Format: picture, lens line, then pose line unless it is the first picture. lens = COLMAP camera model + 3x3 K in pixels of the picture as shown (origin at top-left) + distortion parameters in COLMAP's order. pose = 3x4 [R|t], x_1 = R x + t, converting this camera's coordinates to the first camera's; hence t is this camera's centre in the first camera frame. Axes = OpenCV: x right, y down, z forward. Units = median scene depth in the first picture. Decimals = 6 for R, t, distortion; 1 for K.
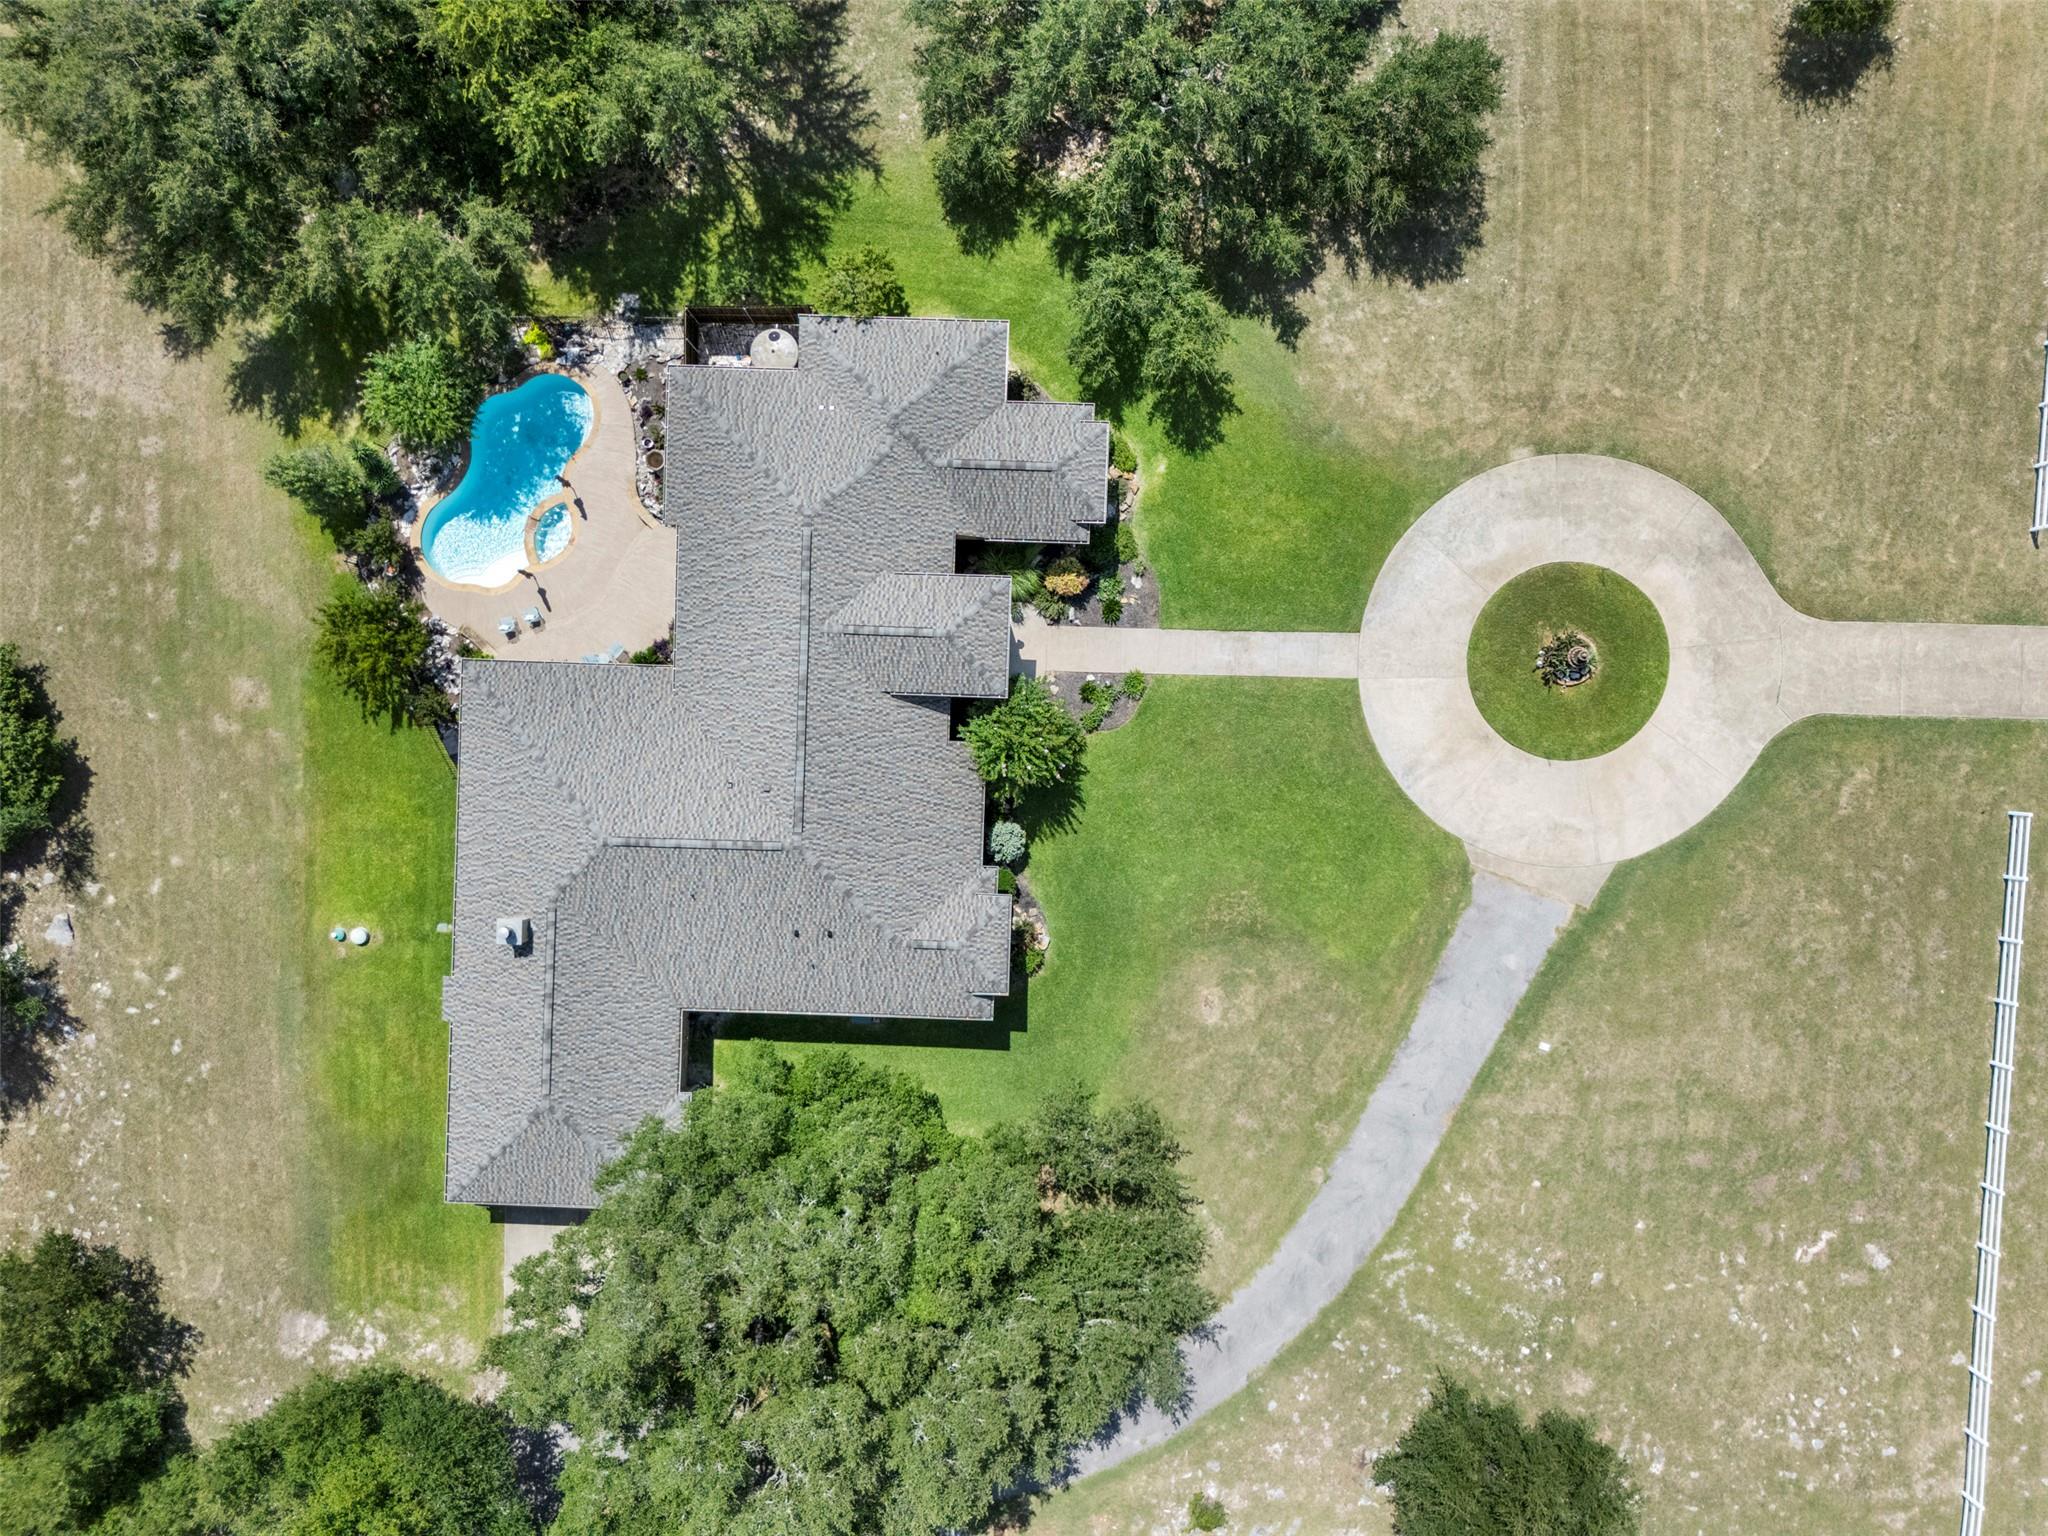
lens RADIAL K [[1515.6, 0, 1024.0], [0, 1515.6, 768.0], [0, 0, 1]] dist [0.061134, -0.055101]
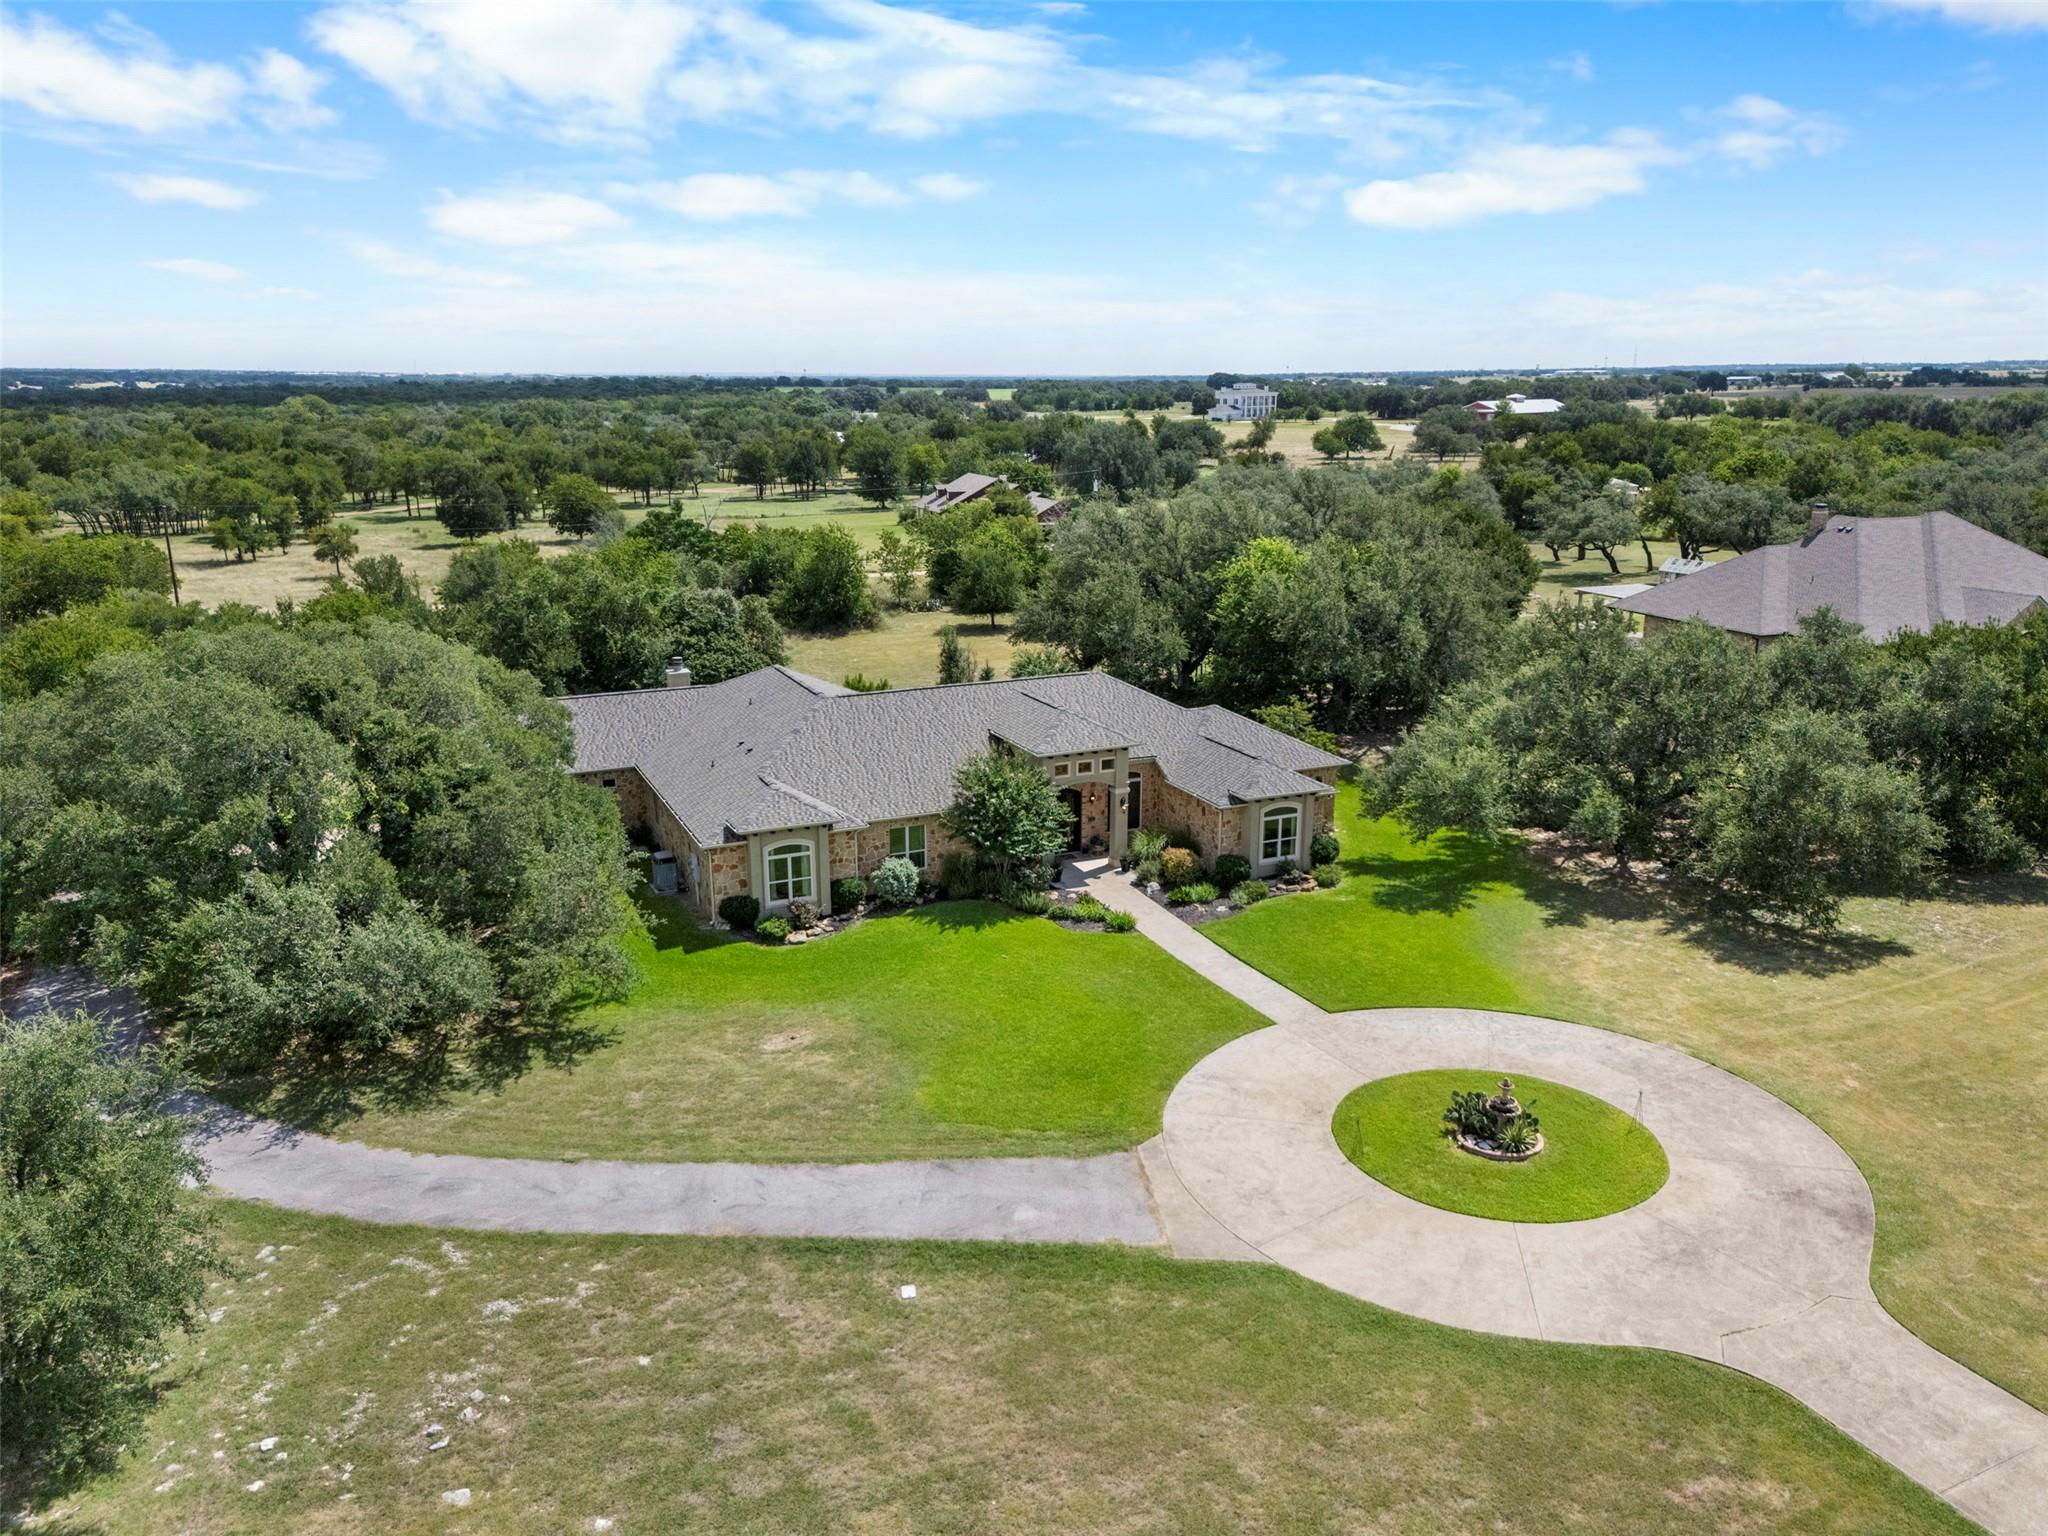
lens RADIAL K [[1515.6, 0, 1024.0], [0, 1515.6, 768.0], [0, 0, 1]] dist [0.061134, -0.055101]
pose [[0.441586, 0.245923, -0.862858, 0.767950], [-0.897135, 0.107824, -0.428397, 0.352691], [-0.012316, 0.963274, 0.268239, 0.682094]]
